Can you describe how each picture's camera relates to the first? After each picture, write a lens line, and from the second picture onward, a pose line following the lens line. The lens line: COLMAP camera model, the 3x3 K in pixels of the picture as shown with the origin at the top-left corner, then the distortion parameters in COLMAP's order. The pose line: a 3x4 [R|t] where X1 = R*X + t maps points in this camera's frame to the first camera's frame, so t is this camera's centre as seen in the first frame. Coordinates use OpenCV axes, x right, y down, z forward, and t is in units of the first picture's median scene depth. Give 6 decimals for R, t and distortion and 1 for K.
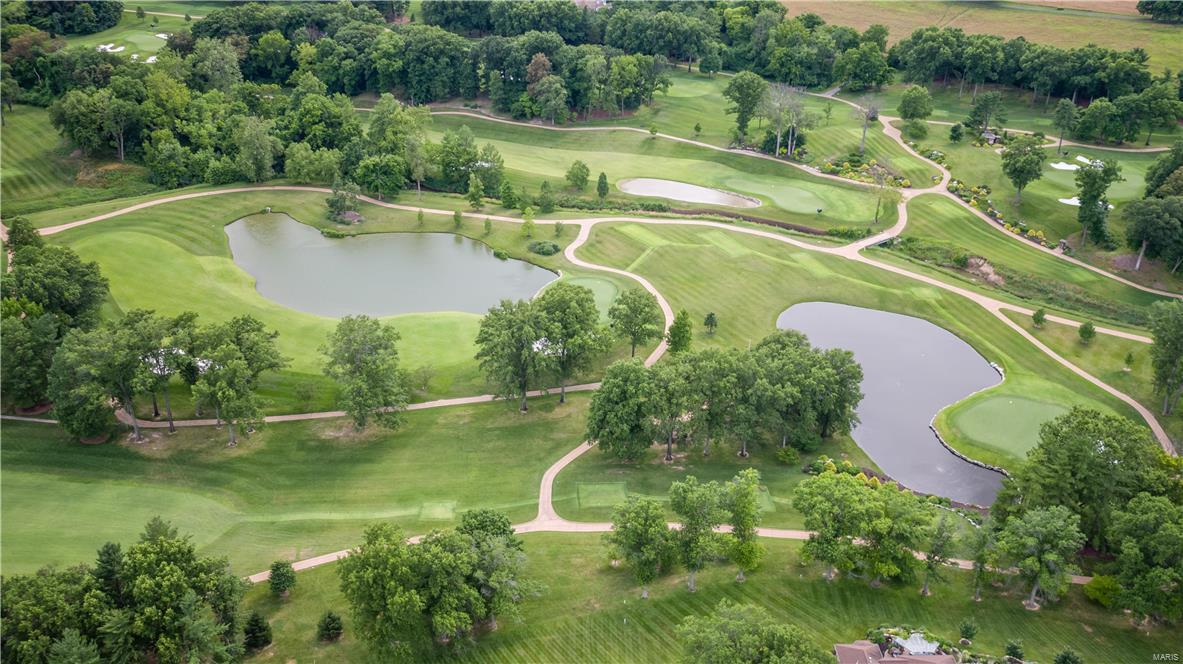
lens RADIAL K [[1050.9, 0, 596.9], [0, 1050.9, 332.1], [0, 0, 1]] dist [0.033912, -0.006329]
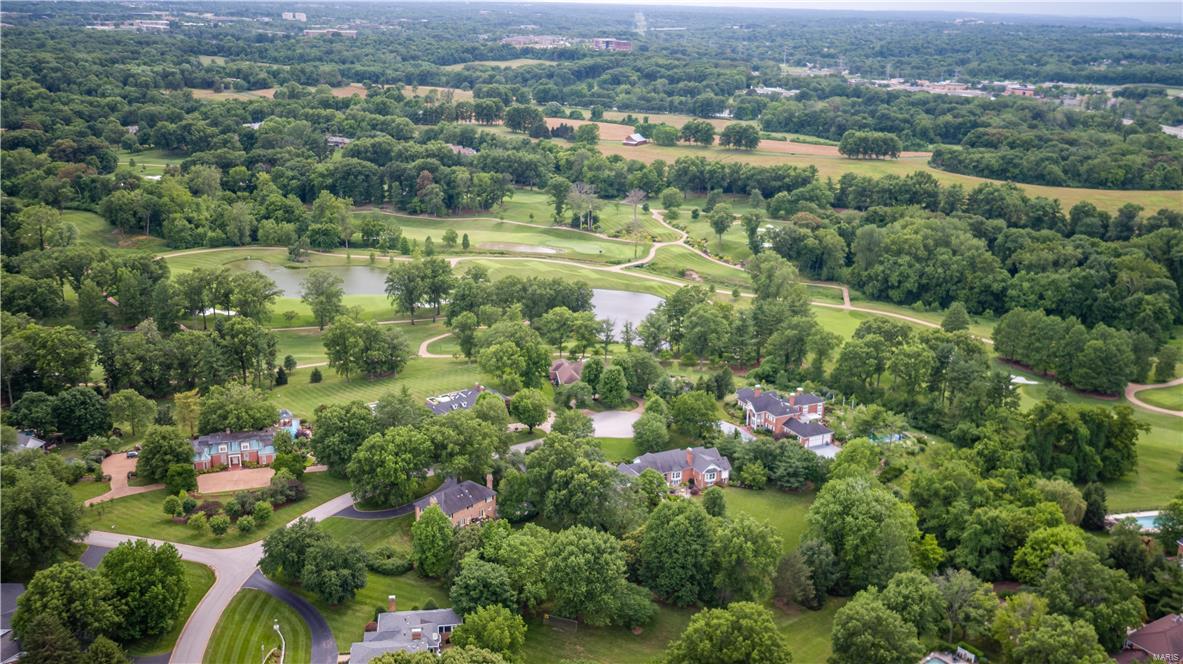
lens RADIAL K [[1050.9, 0, 596.9], [0, 1050.9, 332.1], [0, 0, 1]] dist [0.033912, -0.006329]
pose [[0.995499, -0.027623, 0.090655, 0.050053], [0.043794, 0.982402, -0.181573, 0.261902], [-0.084044, 0.184726, 0.979190, -0.484763]]
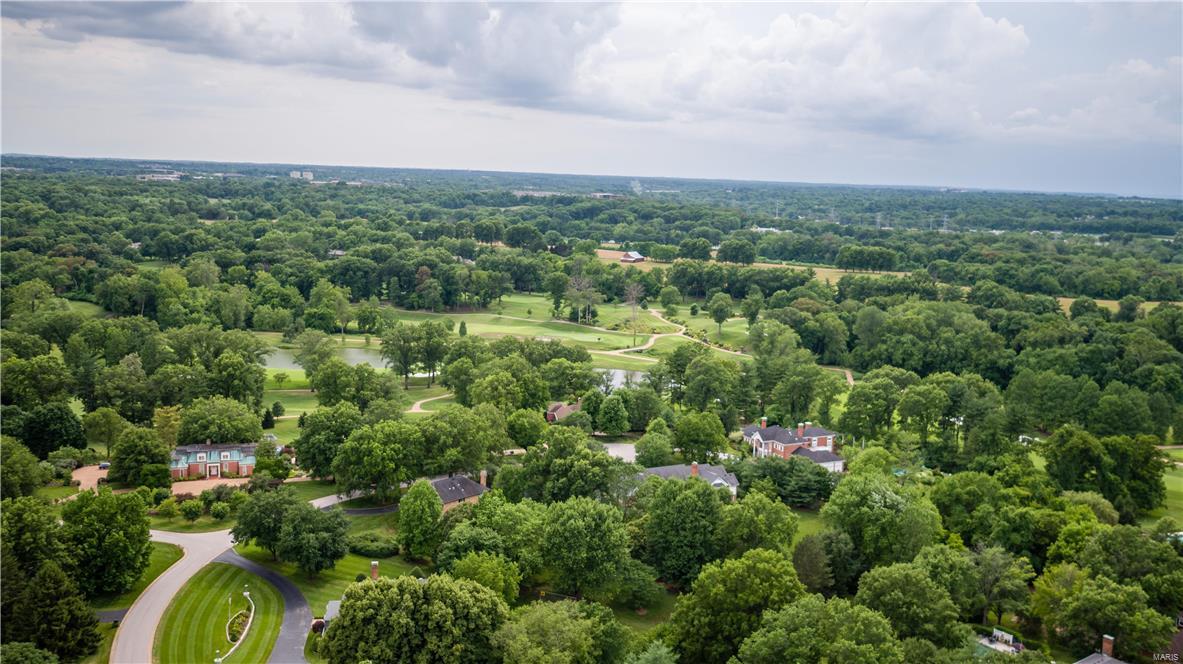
lens RADIAL K [[1050.9, 0, 596.9], [0, 1050.9, 332.1], [0, 0, 1]] dist [0.033912, -0.006329]
pose [[0.995205, -0.004759, 0.097698, 0.046881], [0.037119, 0.942477, -0.332203, 0.354307], [-0.090497, 0.334236, 0.938135, -0.434389]]
